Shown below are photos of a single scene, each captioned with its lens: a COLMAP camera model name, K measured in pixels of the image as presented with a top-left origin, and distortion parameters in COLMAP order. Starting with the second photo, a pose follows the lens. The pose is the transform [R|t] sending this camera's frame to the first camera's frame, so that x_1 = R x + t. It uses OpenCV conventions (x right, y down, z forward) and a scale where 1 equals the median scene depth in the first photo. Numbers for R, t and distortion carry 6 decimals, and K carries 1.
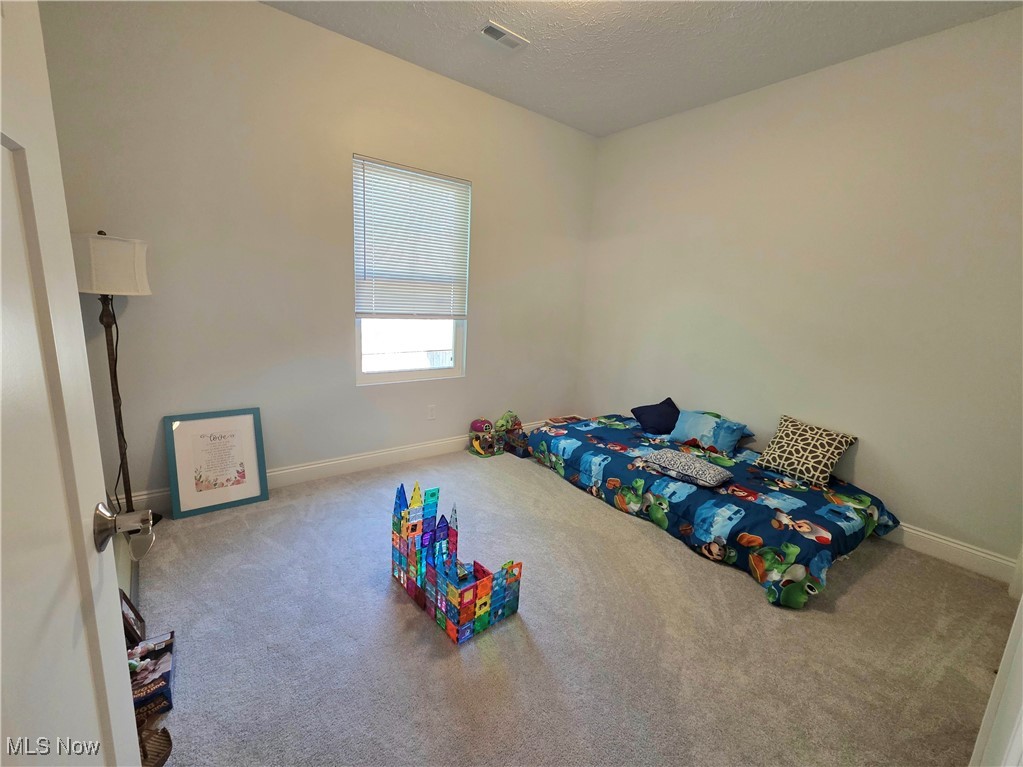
lens RADIAL K [[415.7, 0, 501.3], [0, 415.7, 384.1], [0, 0, 1]] dist [0.004128, 0.000359]
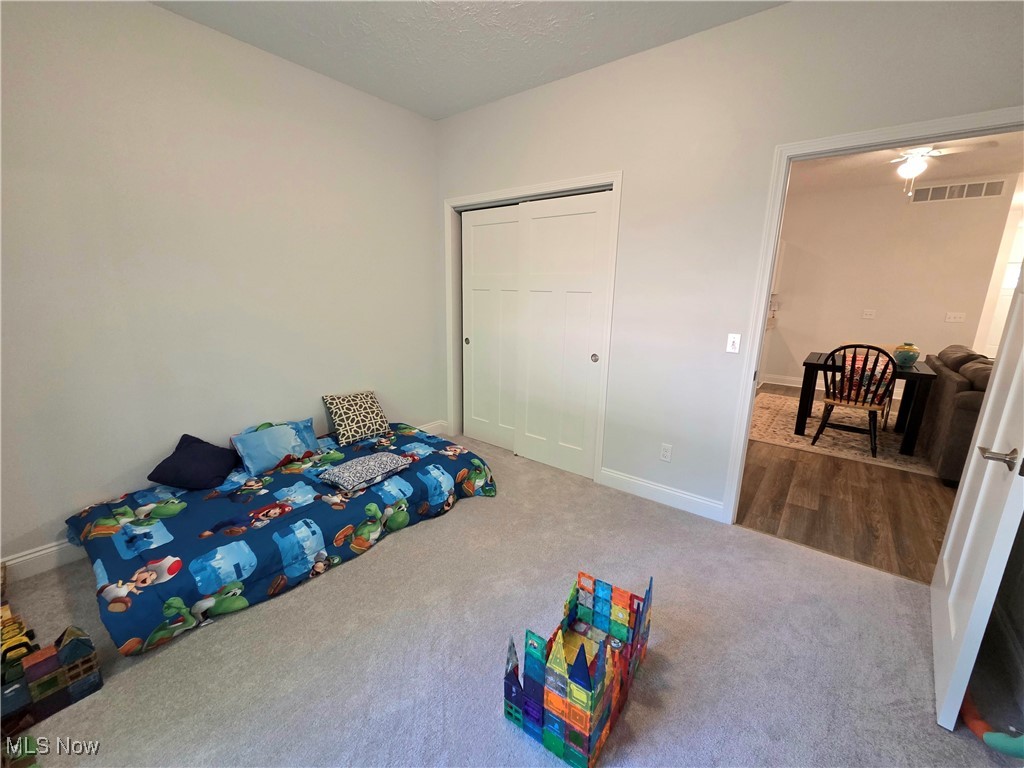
lens RADIAL K [[416.1, 0, 501.4], [0, 416.1, 383.9], [0, 0, 1]] dist [0.004128, 0.000359]
pose [[-0.221187, -0.274296, 0.935862, -0.465255], [0.176305, 0.932572, 0.315001, -0.231281], [-0.959163, 0.234671, -0.157913, 0.758371]]
